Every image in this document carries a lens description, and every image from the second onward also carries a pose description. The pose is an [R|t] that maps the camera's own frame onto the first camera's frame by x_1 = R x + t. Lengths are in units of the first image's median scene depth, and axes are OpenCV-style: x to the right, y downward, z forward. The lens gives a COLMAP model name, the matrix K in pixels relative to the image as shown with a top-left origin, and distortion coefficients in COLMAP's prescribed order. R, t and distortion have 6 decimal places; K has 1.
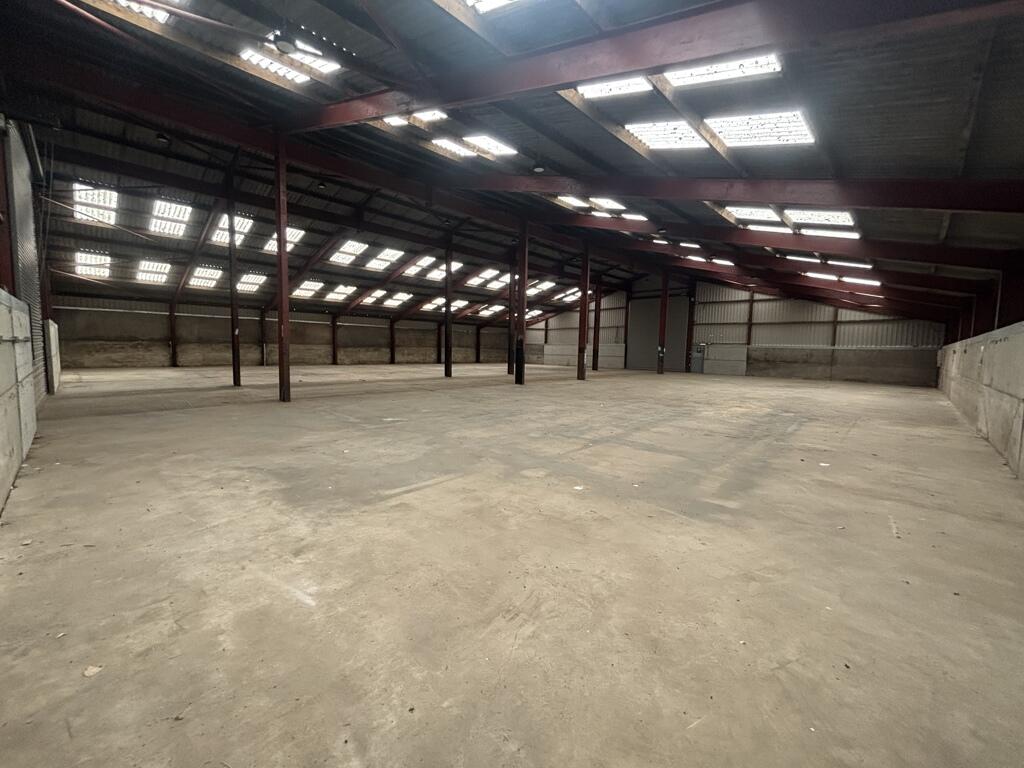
lens RADIAL K [[409.6, 0, 521.6], [0, 409.6, 412.1], [0, 0, 1]] dist [-0.000900, 0.000026]
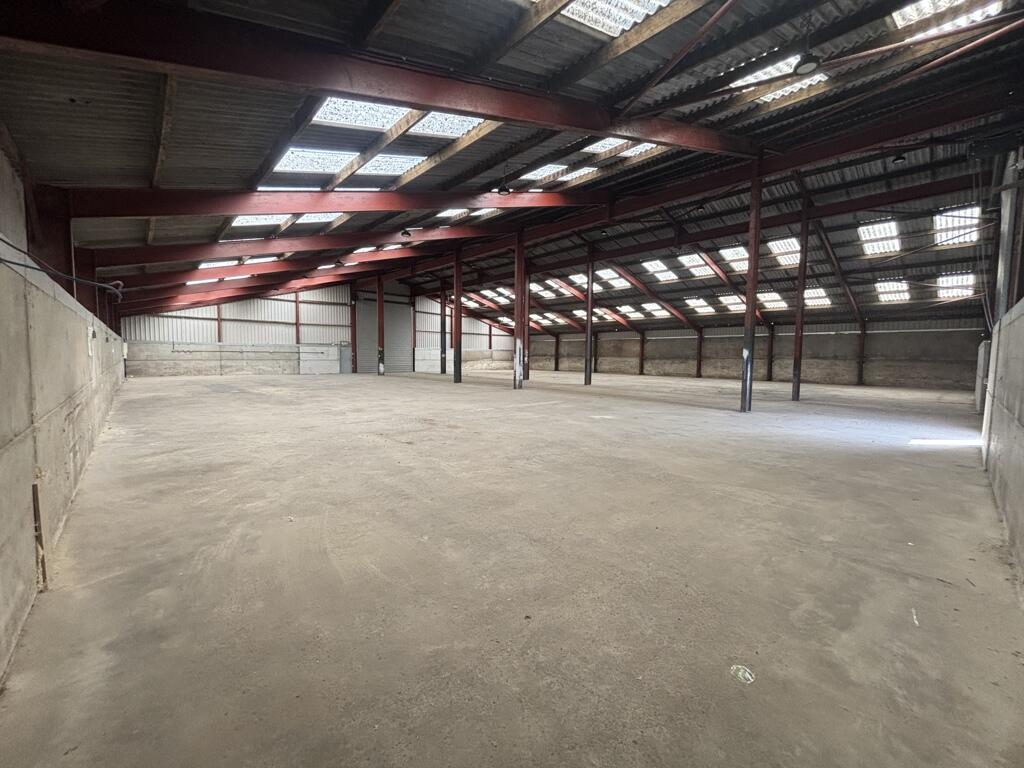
lens RADIAL K [[422.5, 0, 509.6], [0, 422.5, 384.2], [0, 0, 1]] dist [-0.008552, -0.000260]
pose [[-0.100317, 0.044574, -0.993957, 0.748873], [-0.166962, 0.984076, 0.060981, -0.105154], [0.980847, 0.172071, -0.091277, 0.789409]]
